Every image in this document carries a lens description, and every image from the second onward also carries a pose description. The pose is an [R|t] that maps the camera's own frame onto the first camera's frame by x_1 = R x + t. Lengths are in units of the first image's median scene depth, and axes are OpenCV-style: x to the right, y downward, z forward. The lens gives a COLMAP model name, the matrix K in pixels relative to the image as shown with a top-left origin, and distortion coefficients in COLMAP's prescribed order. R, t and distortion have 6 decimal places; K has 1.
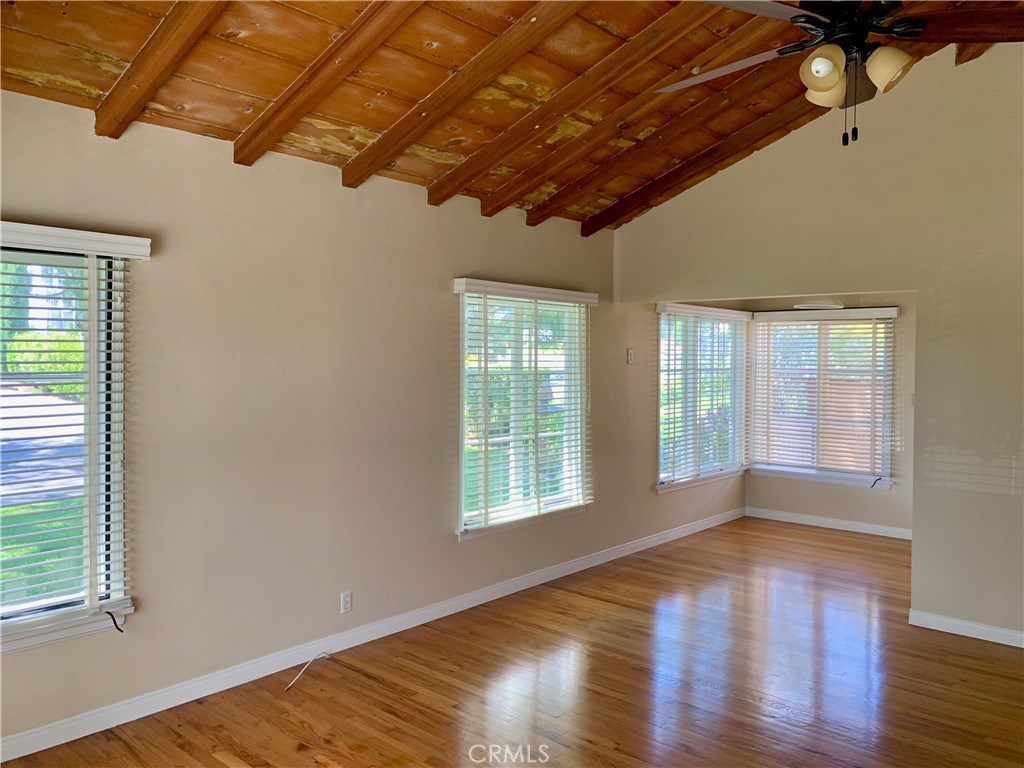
lens RADIAL K [[797.5, 0, 508.4], [0, 797.5, 372.7], [0, 0, 1]] dist [0.025396, -0.009997]
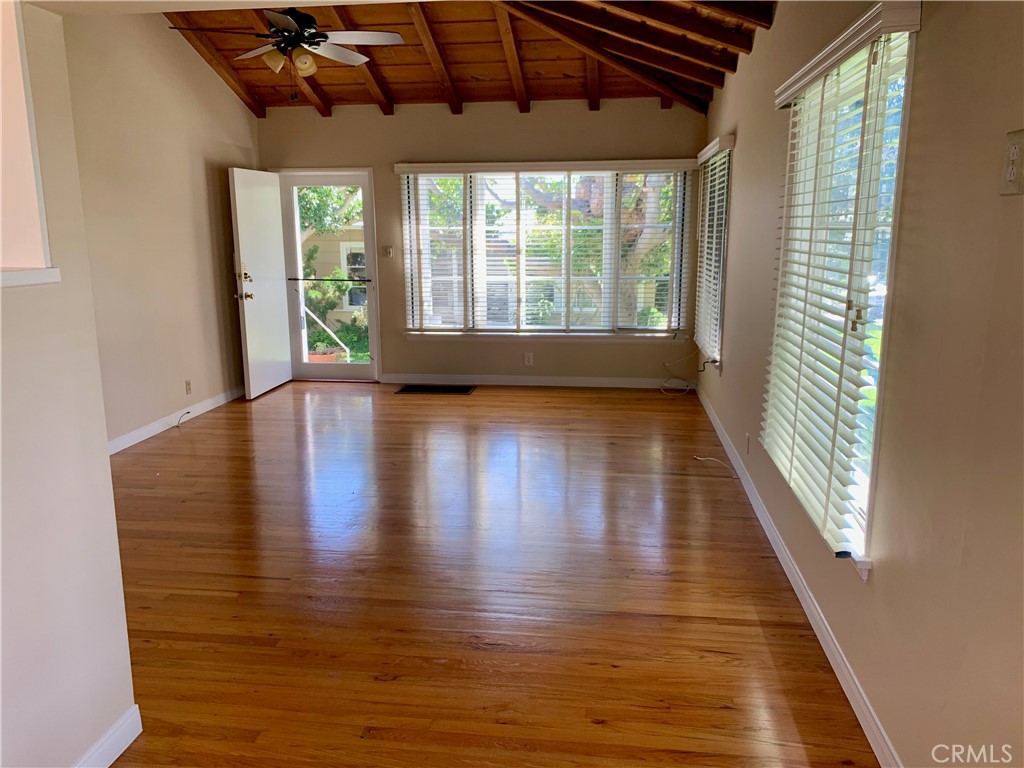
lens RADIAL K [[789.0, 0, 518.0], [0, 789.0, 378.6], [0, 0, 1]] dist [0.090314, -0.162671]
pose [[-0.825315, 0.100529, -0.555652, 0.610386], [-0.013350, 0.980276, 0.197180, -0.001487], [0.564514, 0.170154, -0.807695, 1.629906]]
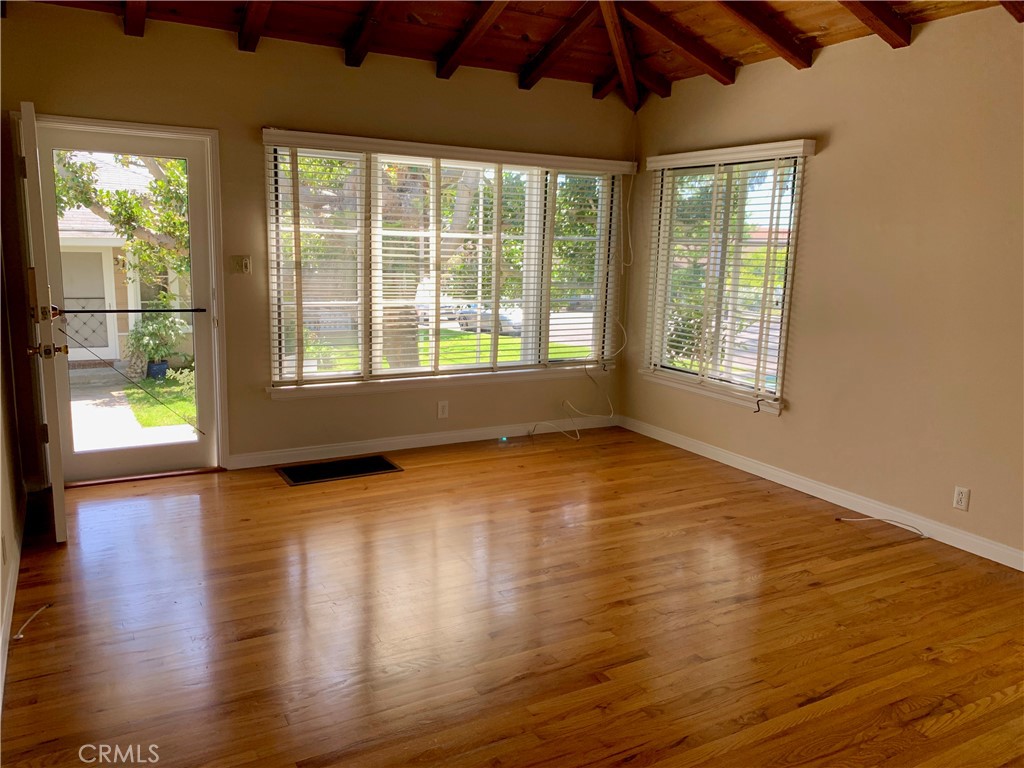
lens RADIAL K [[789.0, 0, 518.0], [0, 789.0, 378.6], [0, 0, 1]] dist [0.090314, -0.162671]
pose [[-0.326662, 0.148650, -0.933378, 0.786105], [-0.049927, 0.983462, 0.174099, 0.015266], [0.943822, 0.103473, -0.313838, 0.774749]]
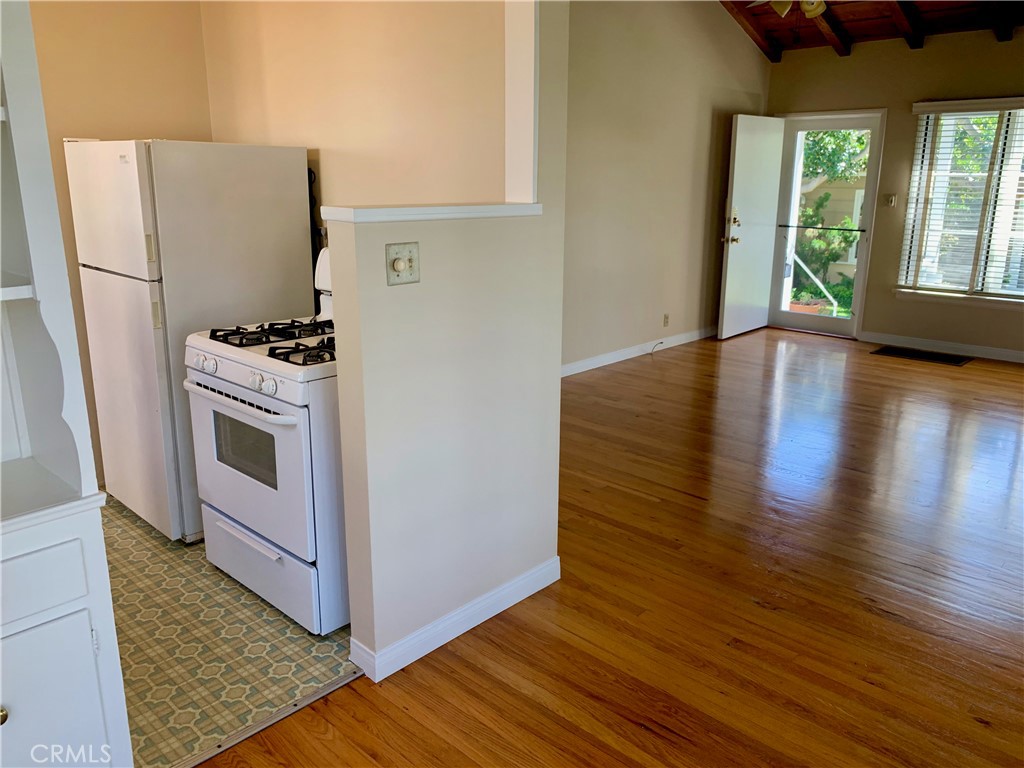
lens RADIAL K [[797.5, 0, 508.4], [0, 797.5, 372.7], [0, 0, 1]] dist [0.025396, -0.009997]
pose [[-0.999367, -0.022530, 0.027544, 0.572798], [-0.014591, 0.965425, 0.260272, -0.002192], [-0.032456, 0.259705, -0.965142, 1.700526]]
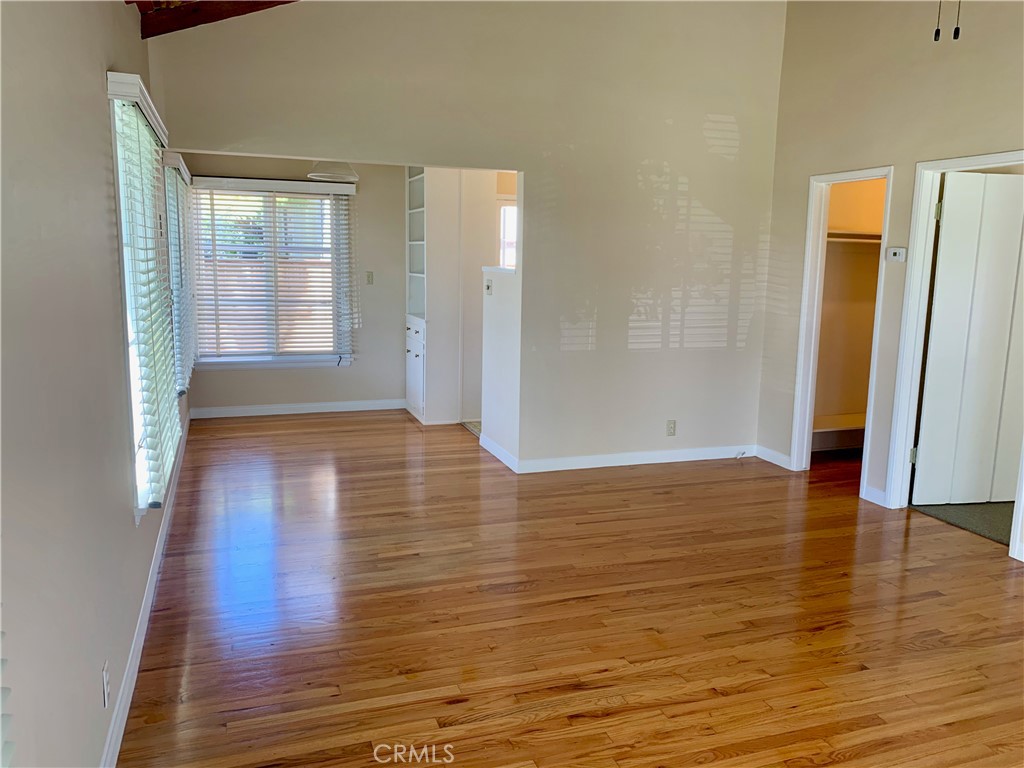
lens RADIAL K [[789.0, 0, 518.0], [0, 789.0, 378.6], [0, 0, 1]] dist [0.090314, -0.162671]
pose [[0.487191, -0.134954, 0.862805, -0.487012], [0.001015, 0.988074, 0.153975, 0.008564], [-0.873295, -0.074139, 0.481518, 0.514910]]
